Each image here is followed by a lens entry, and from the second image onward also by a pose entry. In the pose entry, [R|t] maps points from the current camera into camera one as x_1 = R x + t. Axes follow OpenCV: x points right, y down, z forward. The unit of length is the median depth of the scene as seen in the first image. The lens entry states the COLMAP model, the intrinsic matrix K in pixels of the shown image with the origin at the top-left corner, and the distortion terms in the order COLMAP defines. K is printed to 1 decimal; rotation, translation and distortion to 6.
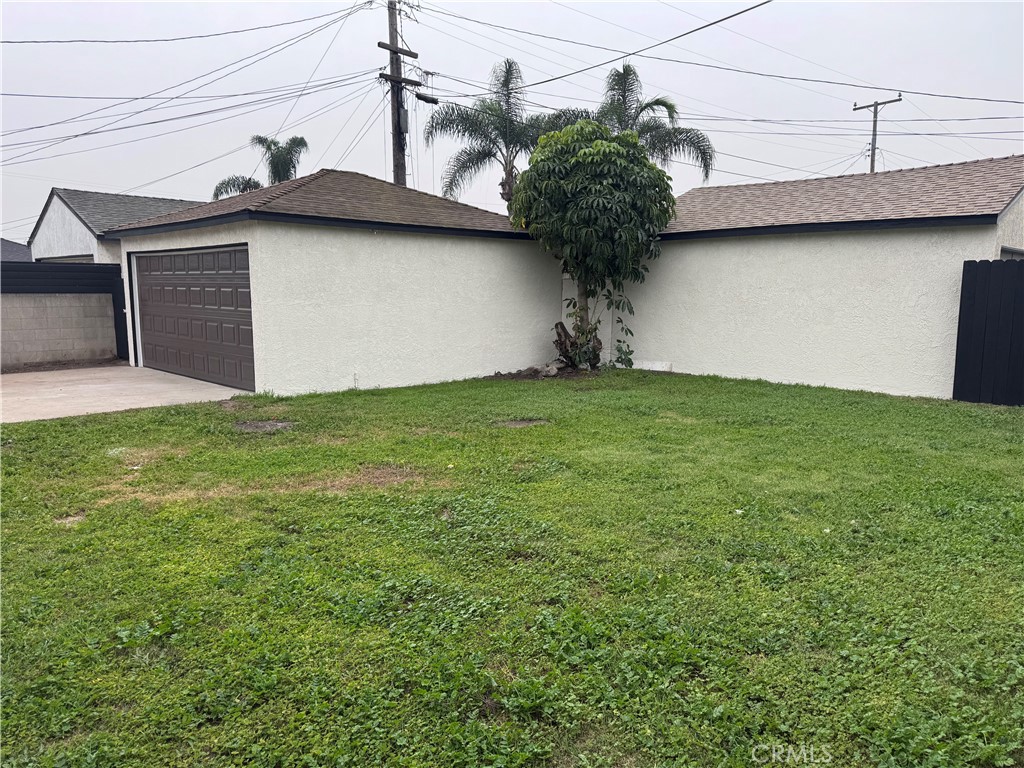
lens RADIAL K [[699.1, 0, 490.5], [0, 699.1, 416.1], [0, 0, 1]] dist [0.030638, -0.033702]
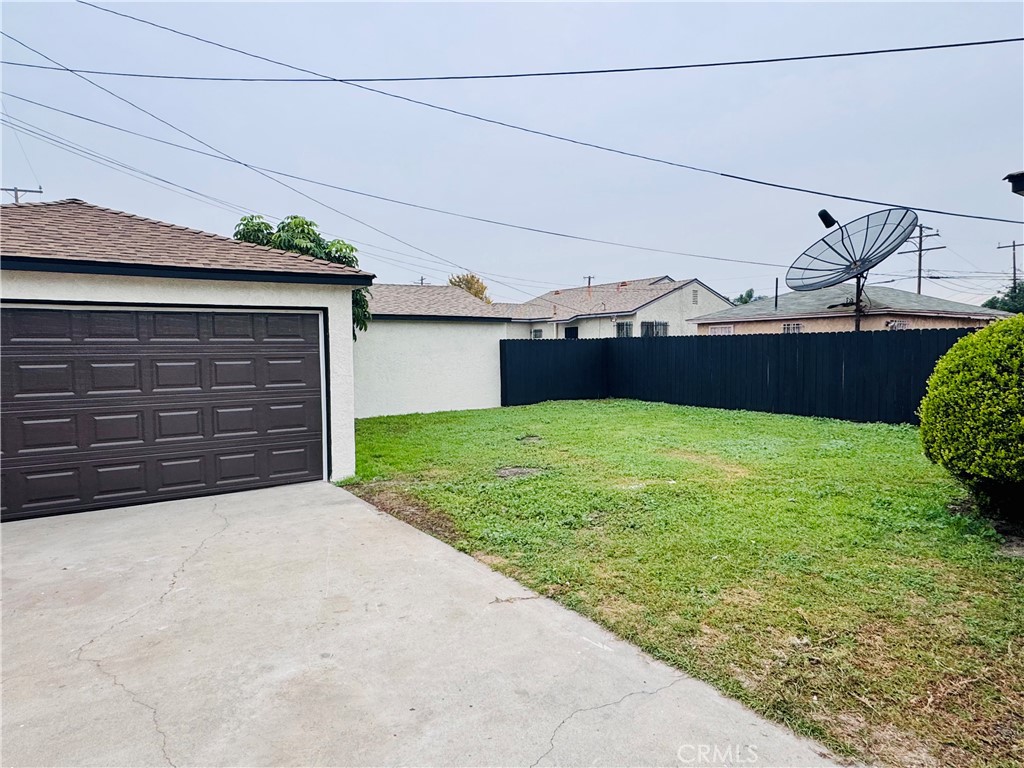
lens RADIAL K [[622.9, 0, 507.7], [0, 622.9, 386.3], [0, 0, 1]] dist [-0.002171, 0.000758]
pose [[0.160421, -0.057595, 0.985367, -0.991568], [0.192160, 0.981018, 0.026056, -0.114930], [-0.968163, 0.185168, 0.168443, 0.621609]]
